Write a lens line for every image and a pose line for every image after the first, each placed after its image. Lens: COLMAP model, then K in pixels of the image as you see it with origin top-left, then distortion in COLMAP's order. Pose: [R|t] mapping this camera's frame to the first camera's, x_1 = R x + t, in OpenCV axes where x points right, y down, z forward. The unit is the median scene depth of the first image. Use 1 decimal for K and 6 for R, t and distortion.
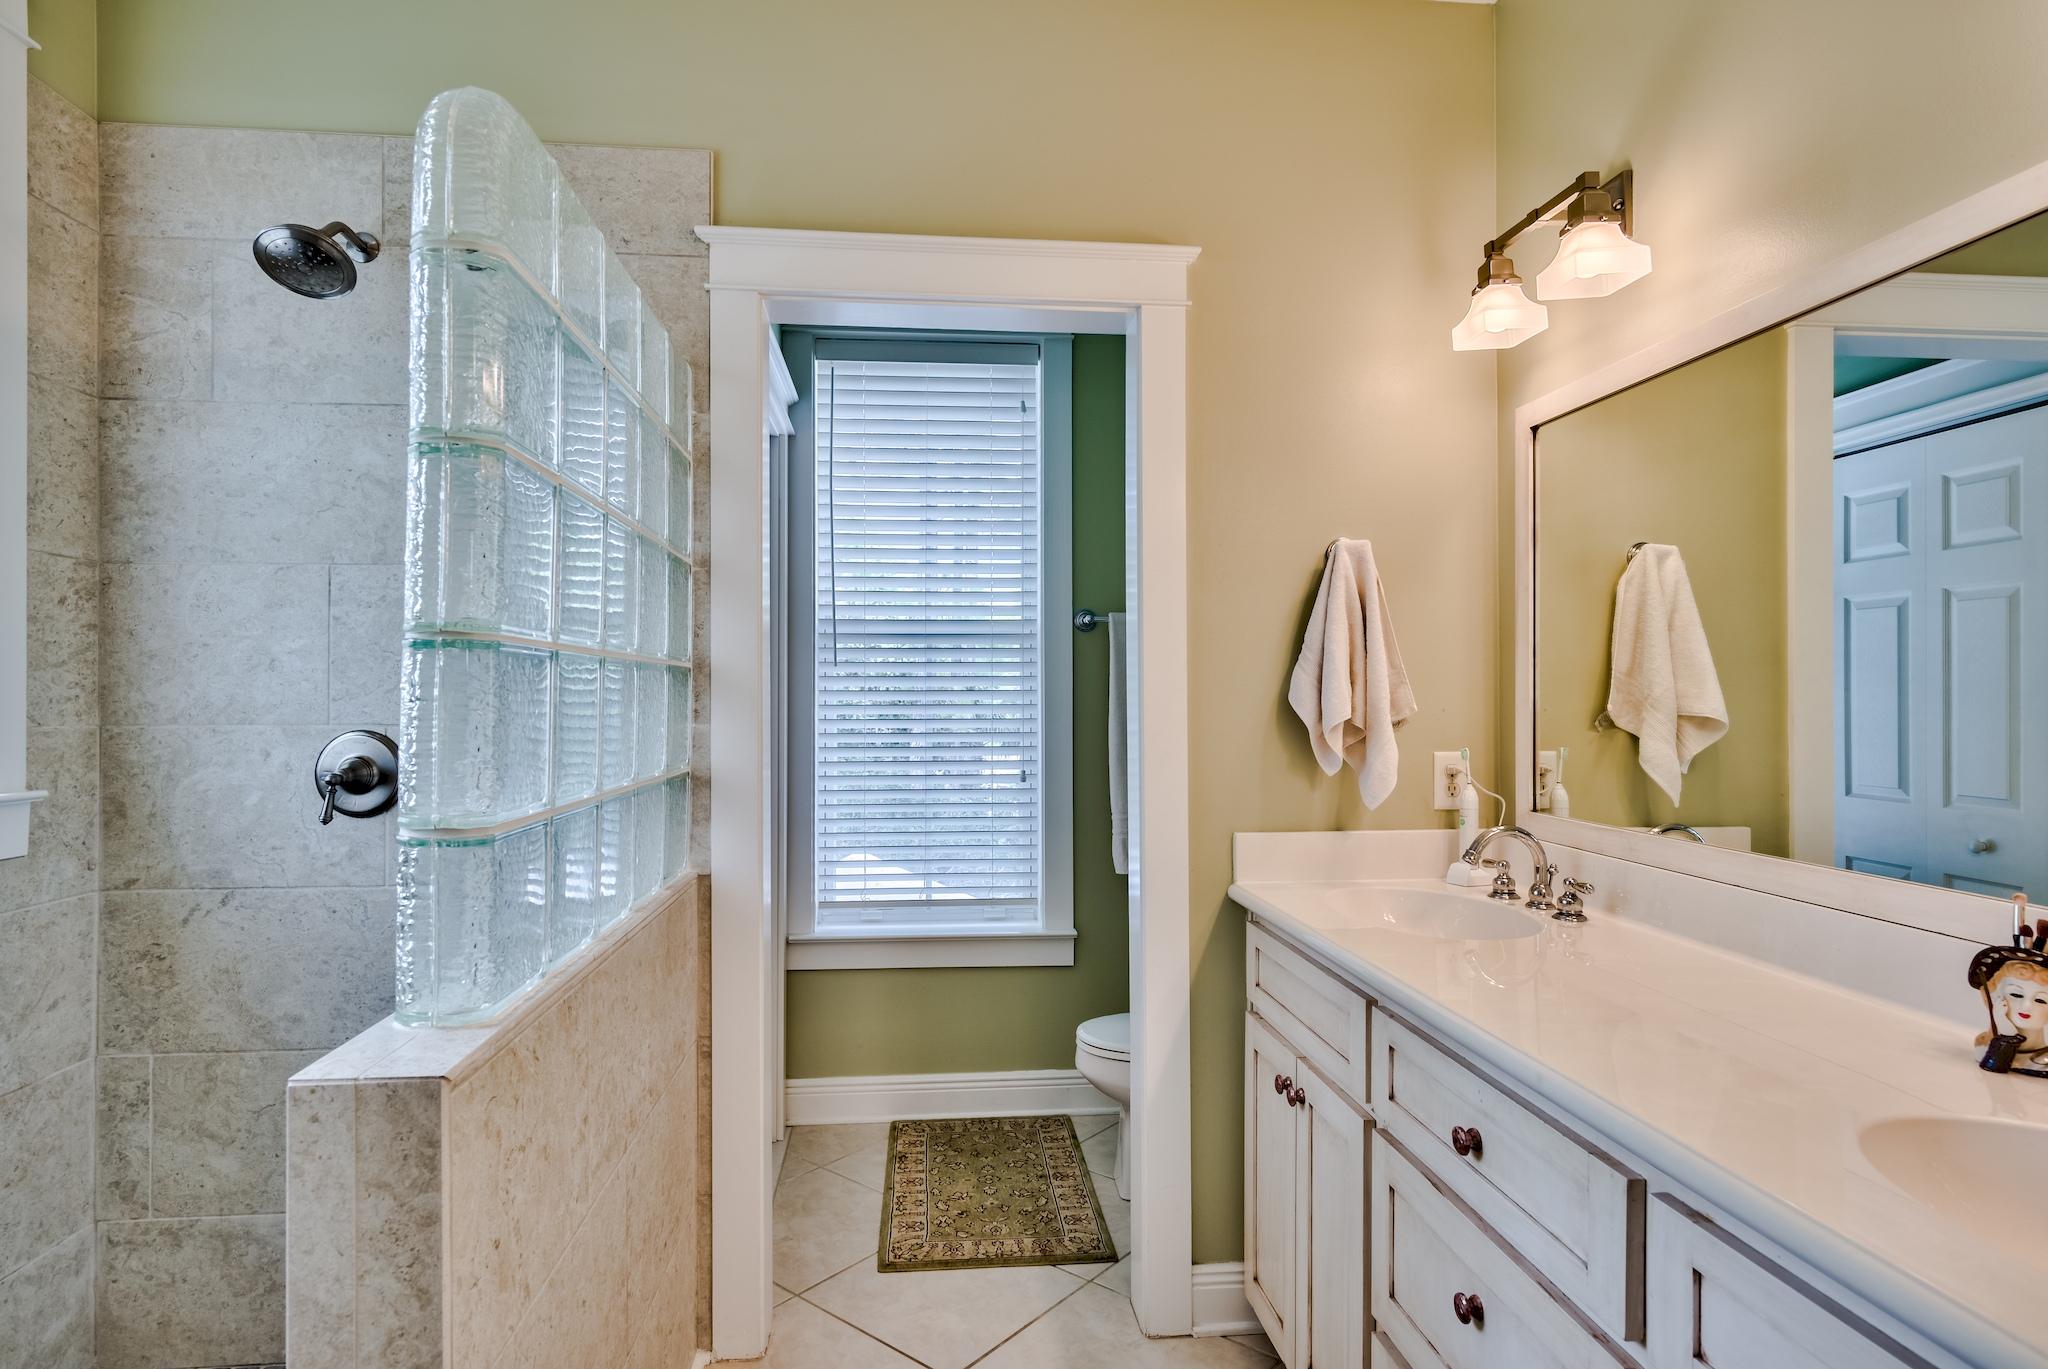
lens RADIAL K [[1085.4, 0, 1021.6], [0, 1085.4, 697.0], [0, 0, 1]] dist [0.003695, 0.000295]
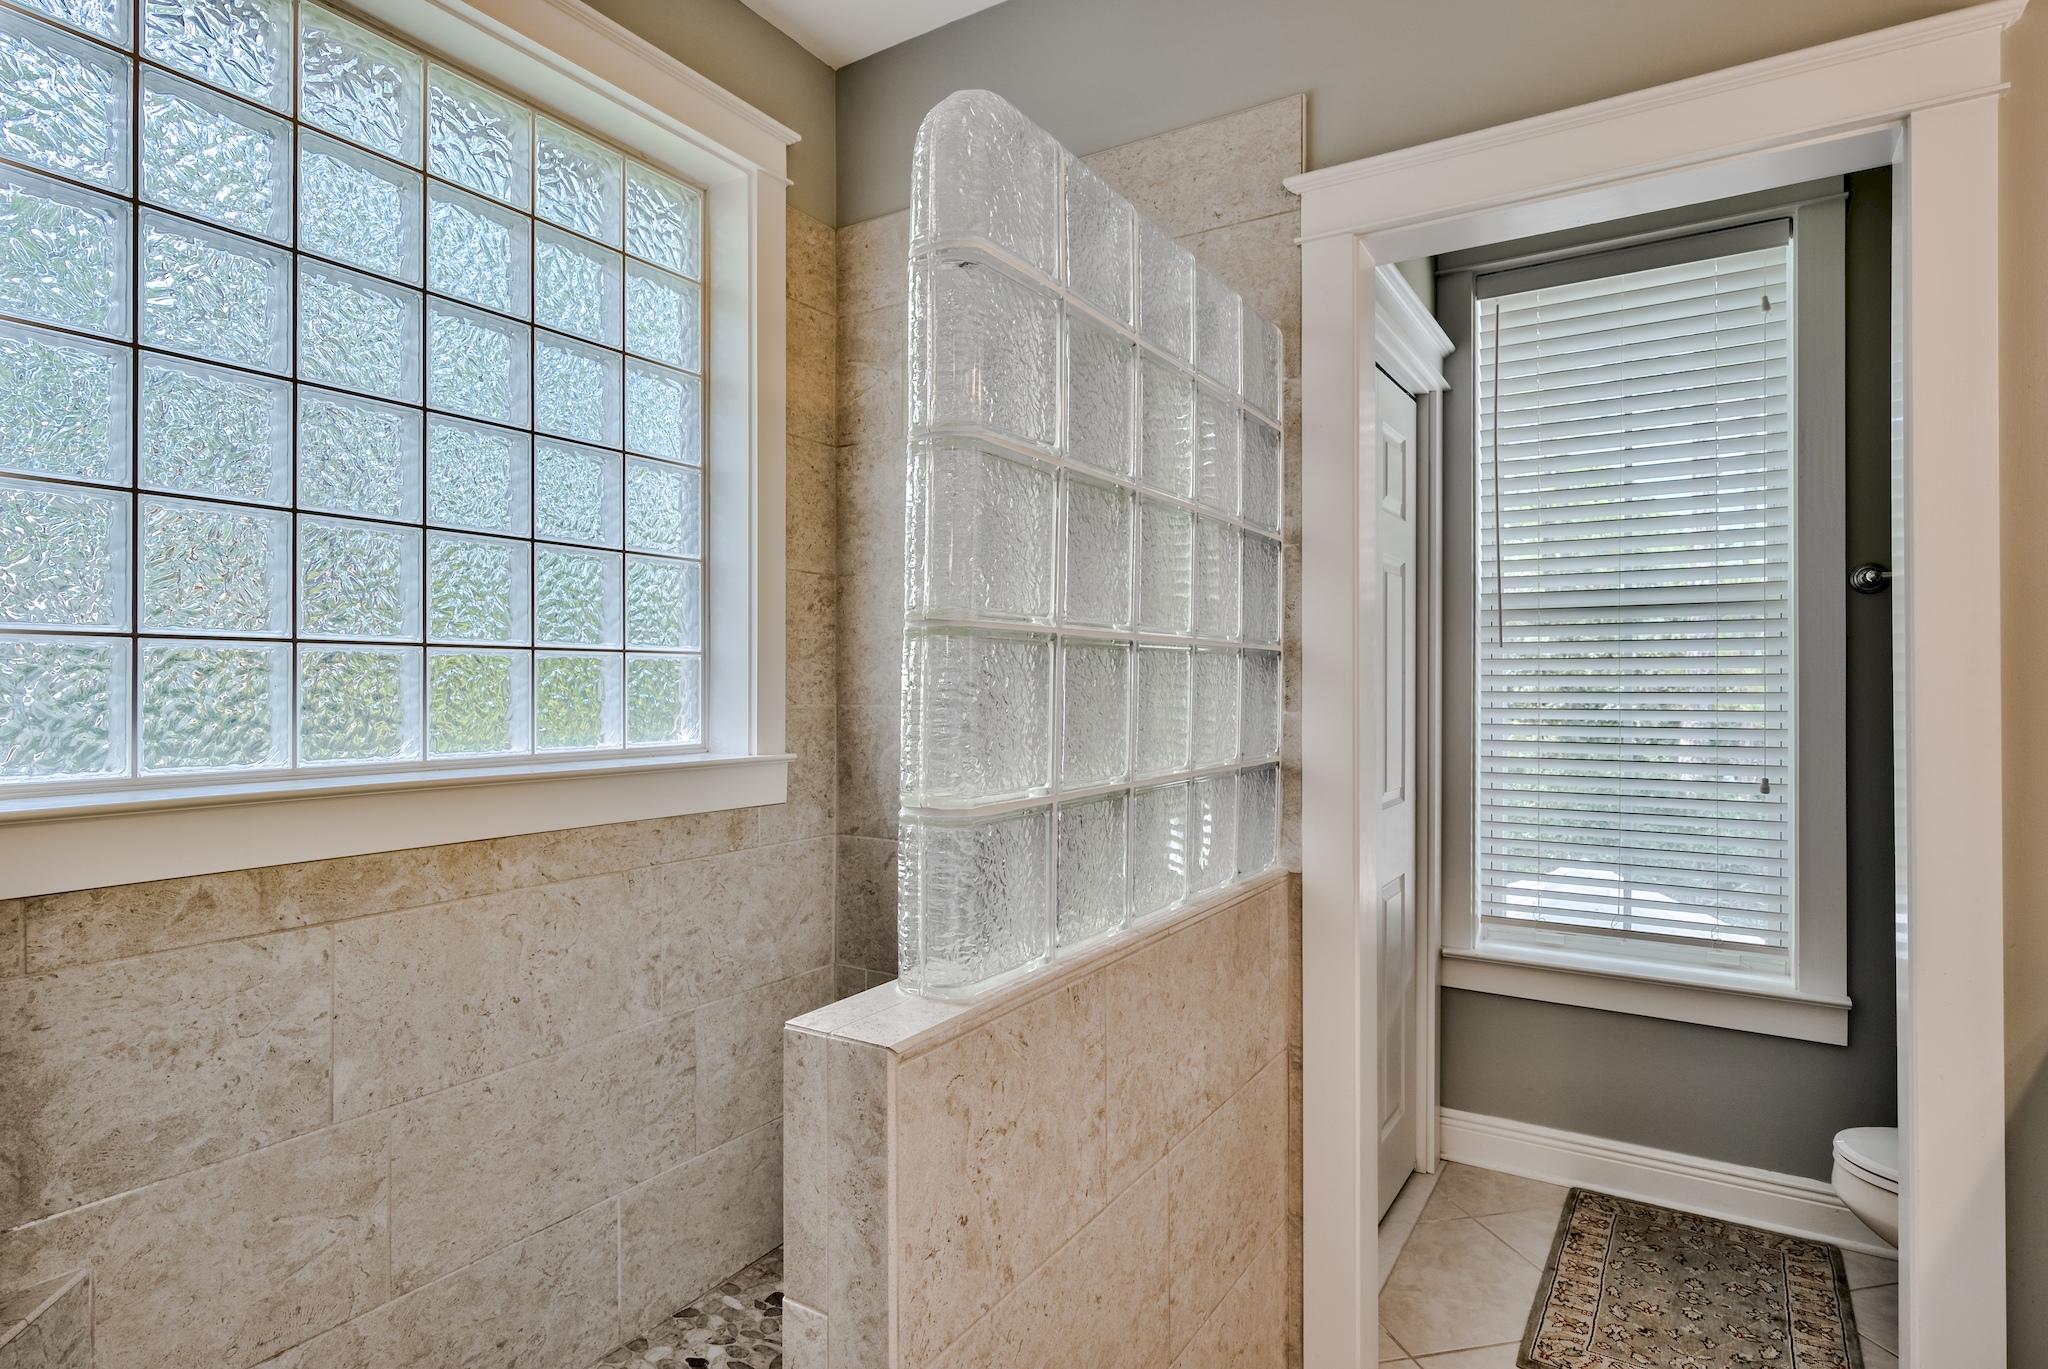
lens RADIAL K [[1083.1, 0, 1024.0], [0, 1083.1, 684.5], [0, 0, 1]] dist [0.001217, -0.000161]
pose [[0.790014, 0.002115, -0.613085, 0.102088], [-0.001033, 0.999997, 0.002119, 0.000100], [0.613088, -0.001040, 0.790014, 0.132565]]
